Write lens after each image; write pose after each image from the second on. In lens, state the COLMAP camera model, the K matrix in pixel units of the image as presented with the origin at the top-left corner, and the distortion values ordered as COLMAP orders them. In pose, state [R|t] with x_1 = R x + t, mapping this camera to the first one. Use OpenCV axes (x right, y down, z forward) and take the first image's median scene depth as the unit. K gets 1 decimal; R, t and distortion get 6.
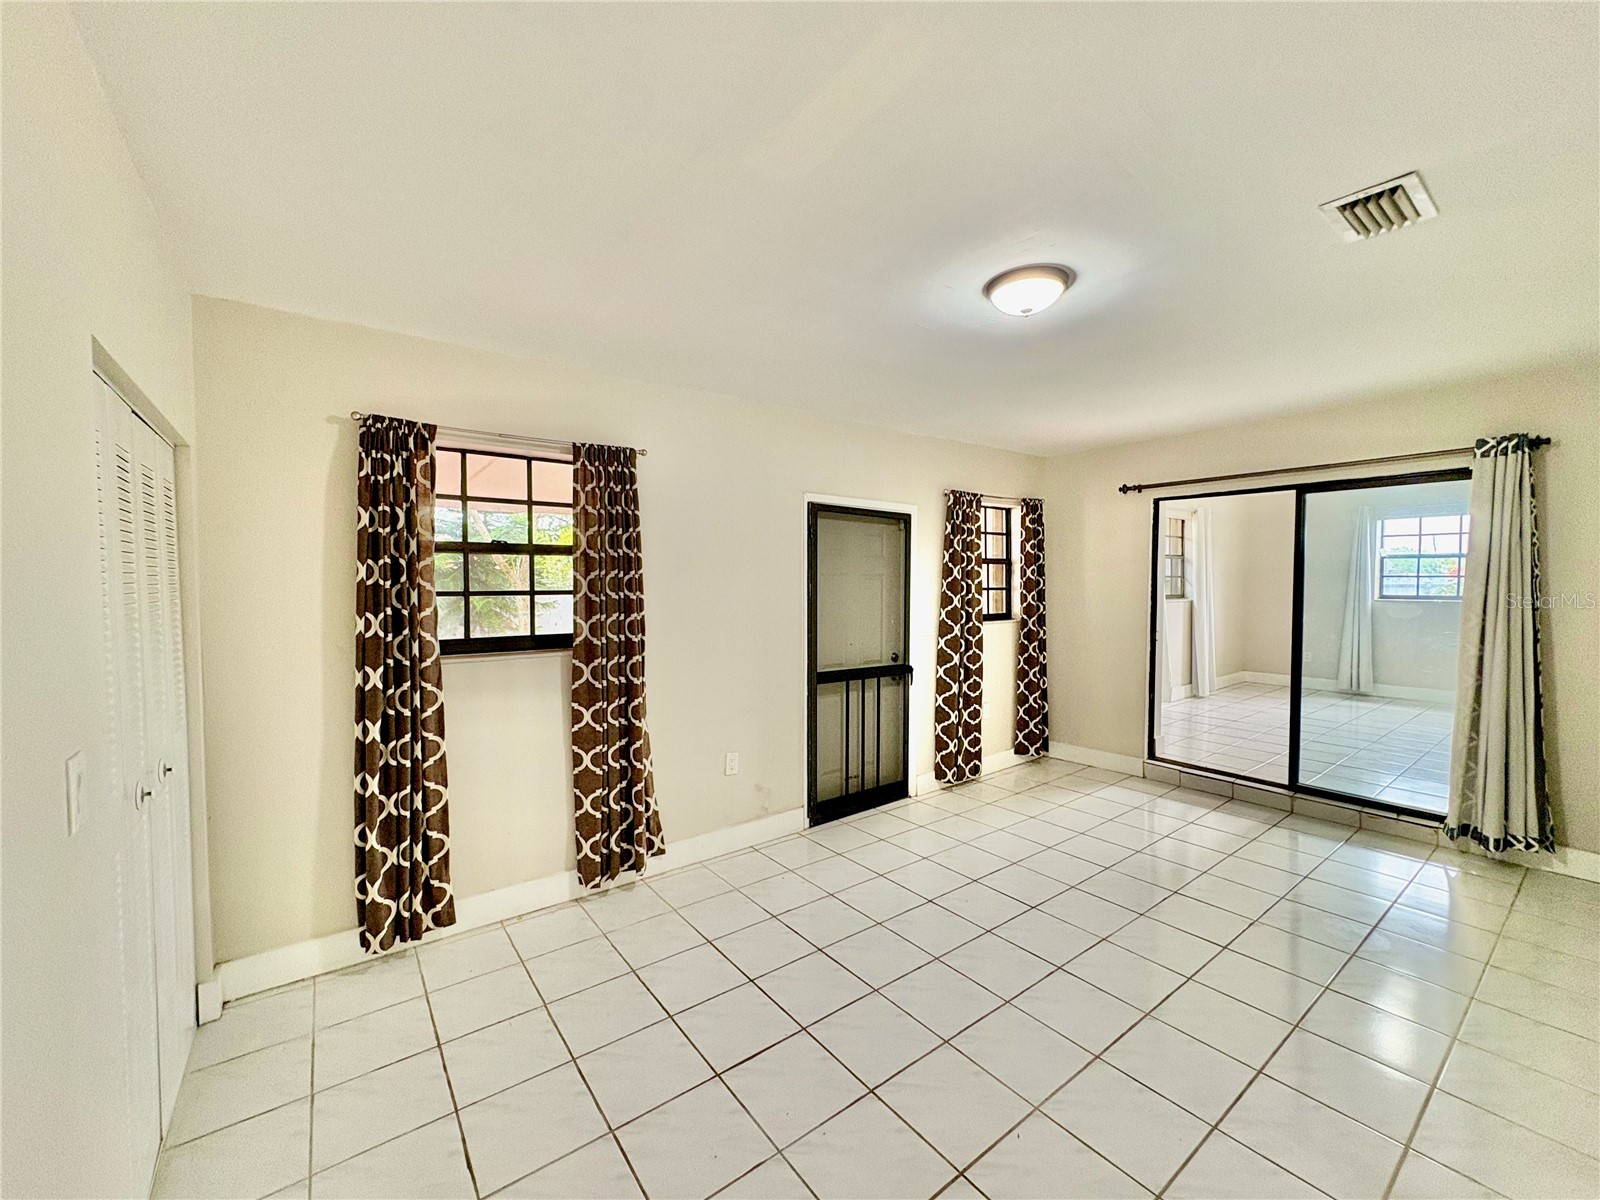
lens RADIAL K [[639.3, 0, 801.6], [0, 639.3, 600.9], [0, 0, 1]] dist [0.000100, 0.000365]
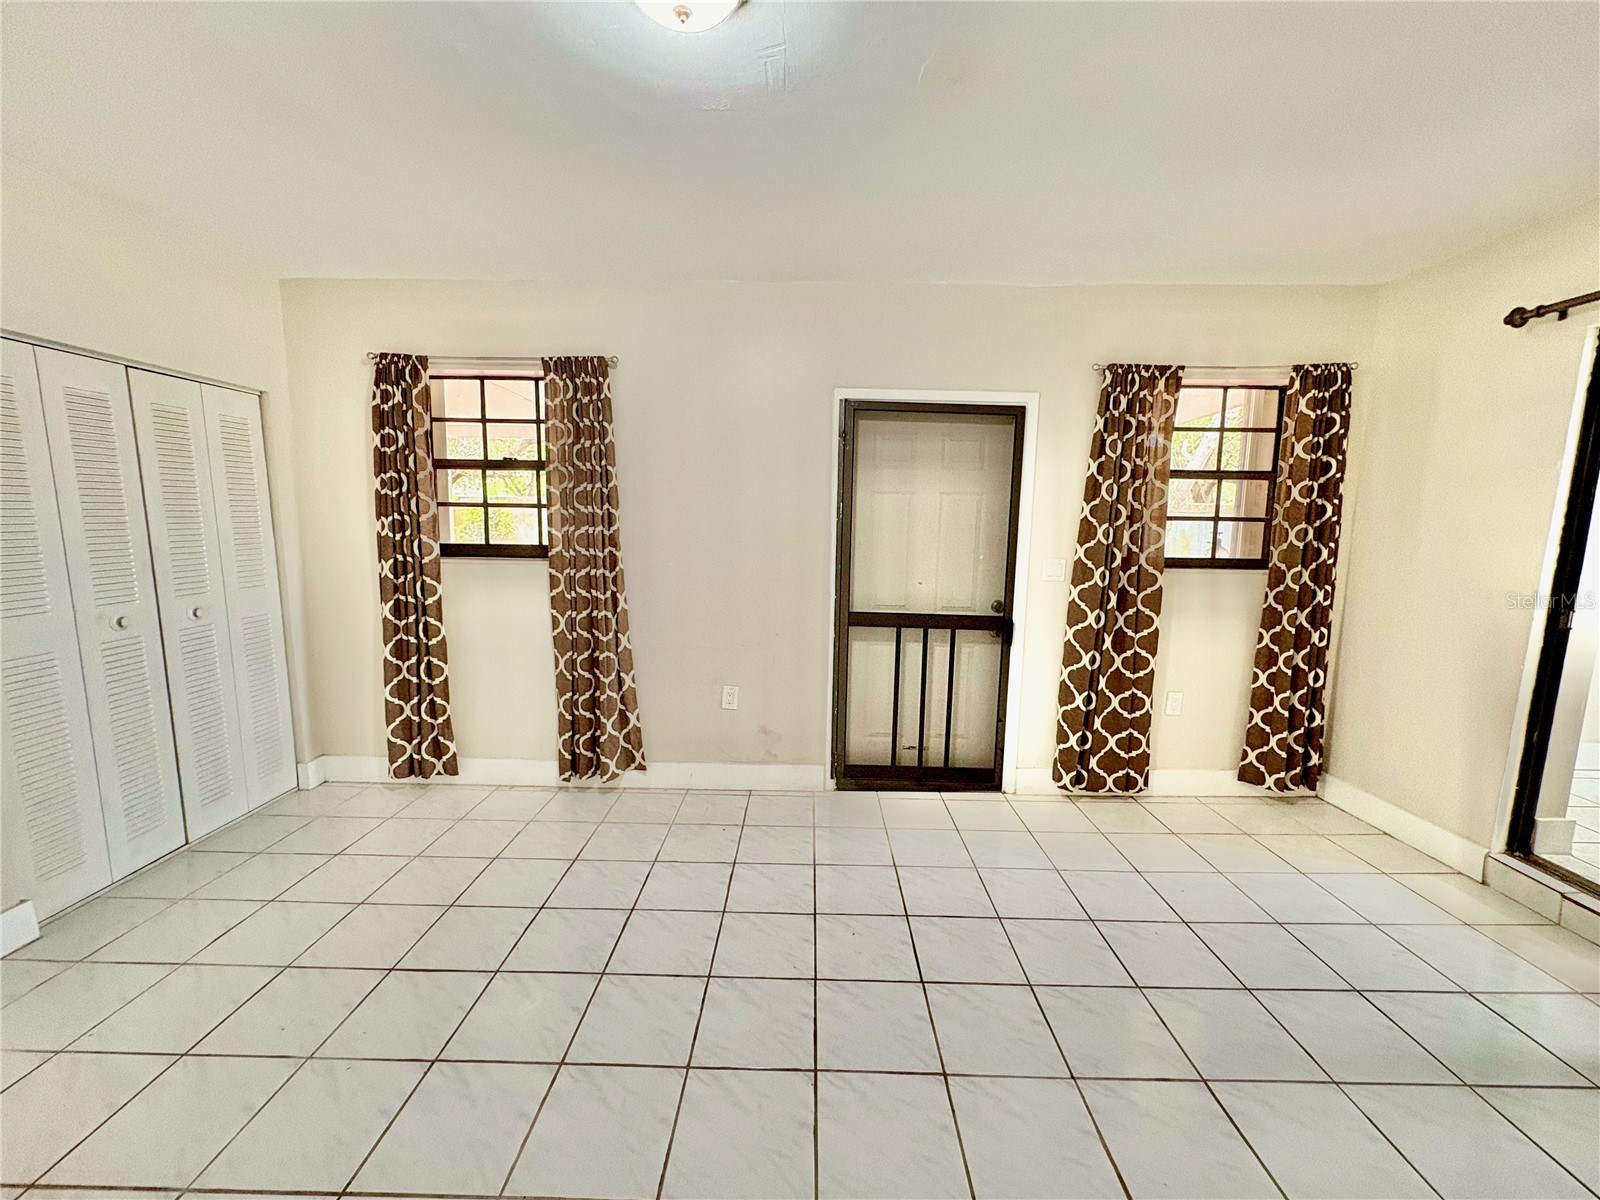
lens RADIAL K [[639.3, 0, 801.6], [0, 639.3, 600.9], [0, 0, 1]] dist [0.000100, 0.000365]
pose [[0.790194, 0.095134, -0.605428, 0.584002], [-0.036120, 0.993390, 0.108954, 0.012859], [0.611792, -0.064227, 0.788407, 0.388367]]
